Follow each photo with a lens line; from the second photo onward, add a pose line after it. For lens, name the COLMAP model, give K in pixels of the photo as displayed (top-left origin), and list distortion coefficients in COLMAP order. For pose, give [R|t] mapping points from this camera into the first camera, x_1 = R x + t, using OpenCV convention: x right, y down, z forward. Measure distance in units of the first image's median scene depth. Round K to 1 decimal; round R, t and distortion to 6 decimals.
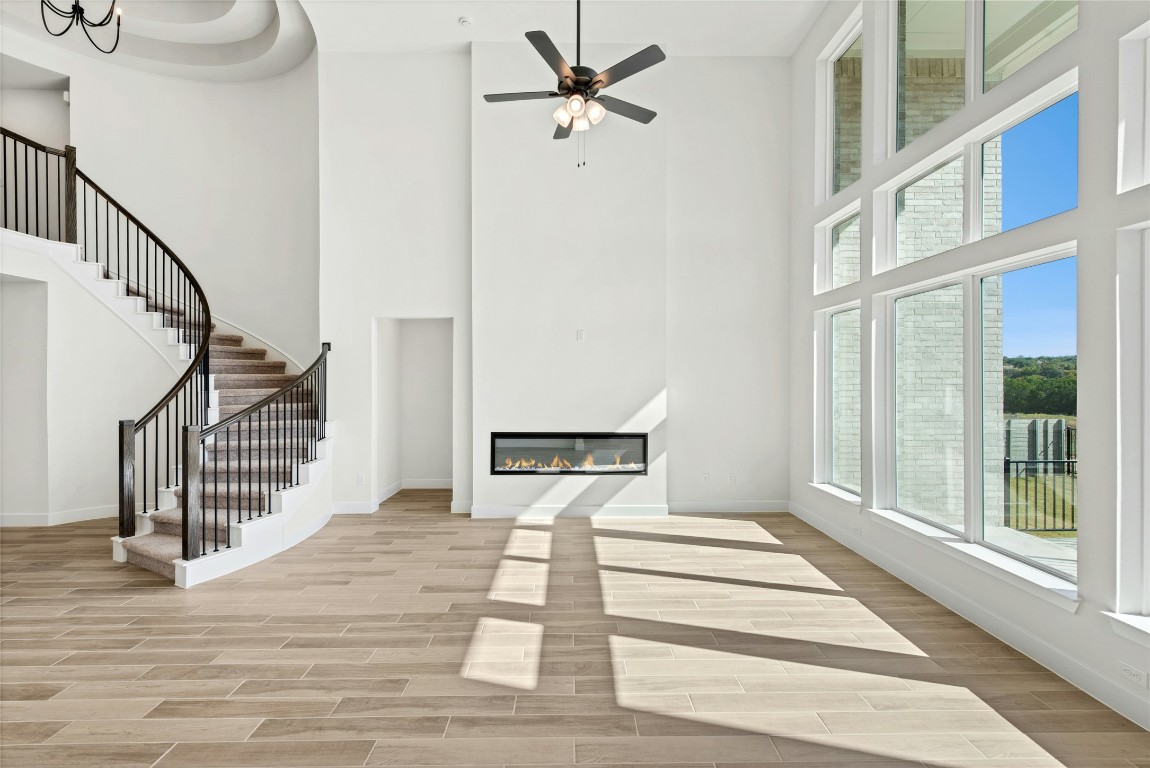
lens RADIAL K [[488.2, 0, 575.0], [0, 488.2, 384.0], [0, 0, 1]] dist [0.003239, -0.003826]
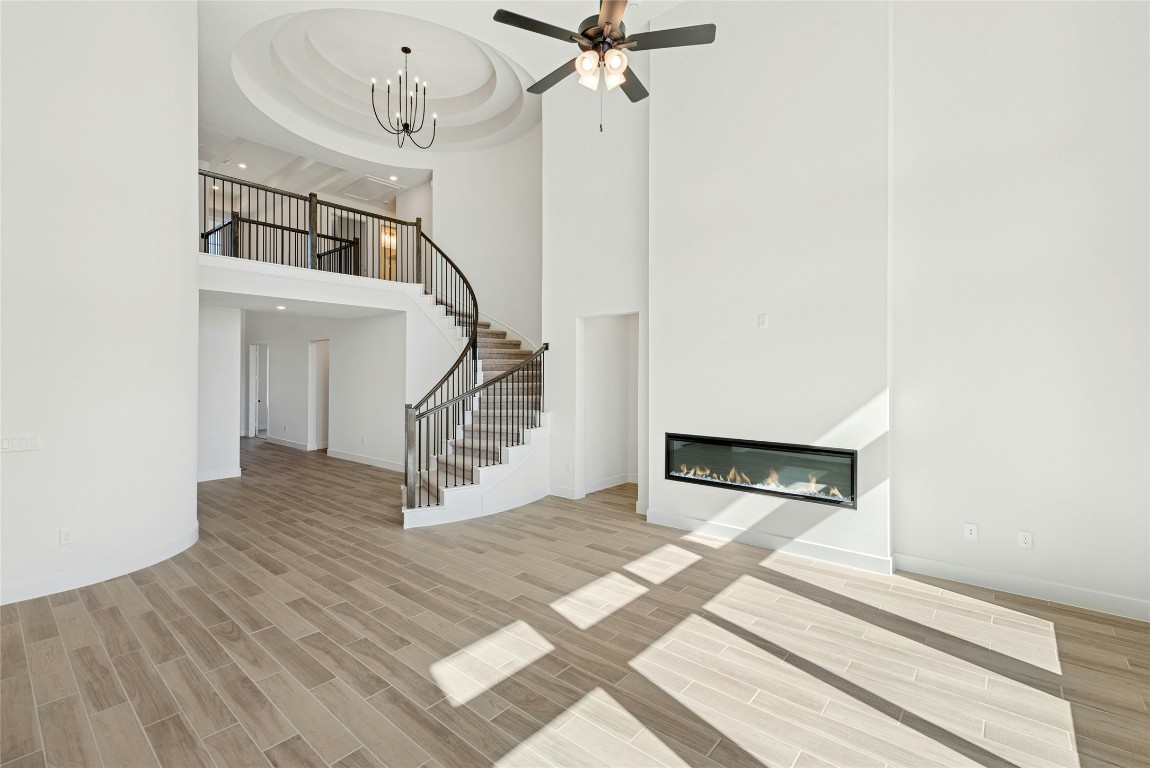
lens RADIAL K [[499.6, 0, 576.6], [0, 499.6, 376.8], [0, 0, 1]] dist [0.004655, -0.003194]
pose [[0.753212, 0.002665, -0.657772, 0.462571], [-0.006834, 0.999970, -0.003774, -0.004340], [0.657742, 0.007338, 0.753208, 0.250541]]
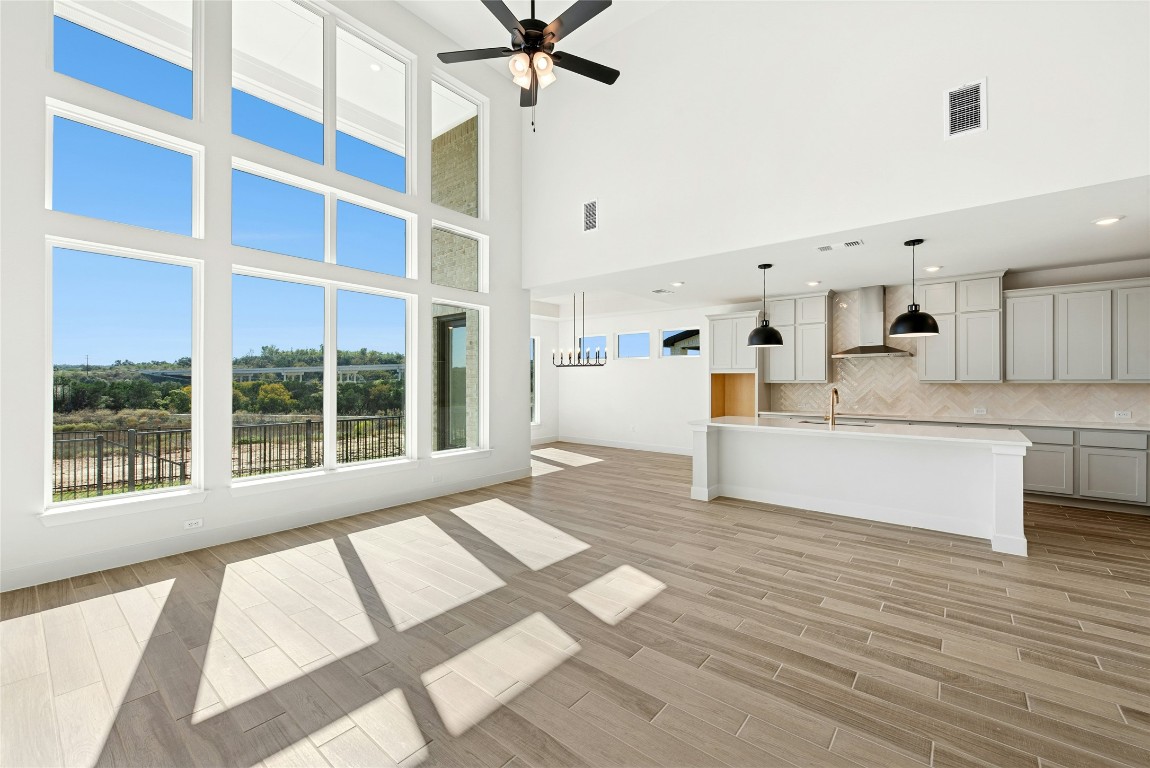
lens RADIAL K [[463.6, 0, 573.6], [0, 463.6, 378.3], [0, 0, 1]] dist [-0.001665, -0.000857]
pose [[-0.757348, 0.003952, 0.653000, -0.550674], [0.007460, 0.999969, 0.002601, 0.046049], [-0.652969, 0.006841, -0.757354, 1.368684]]
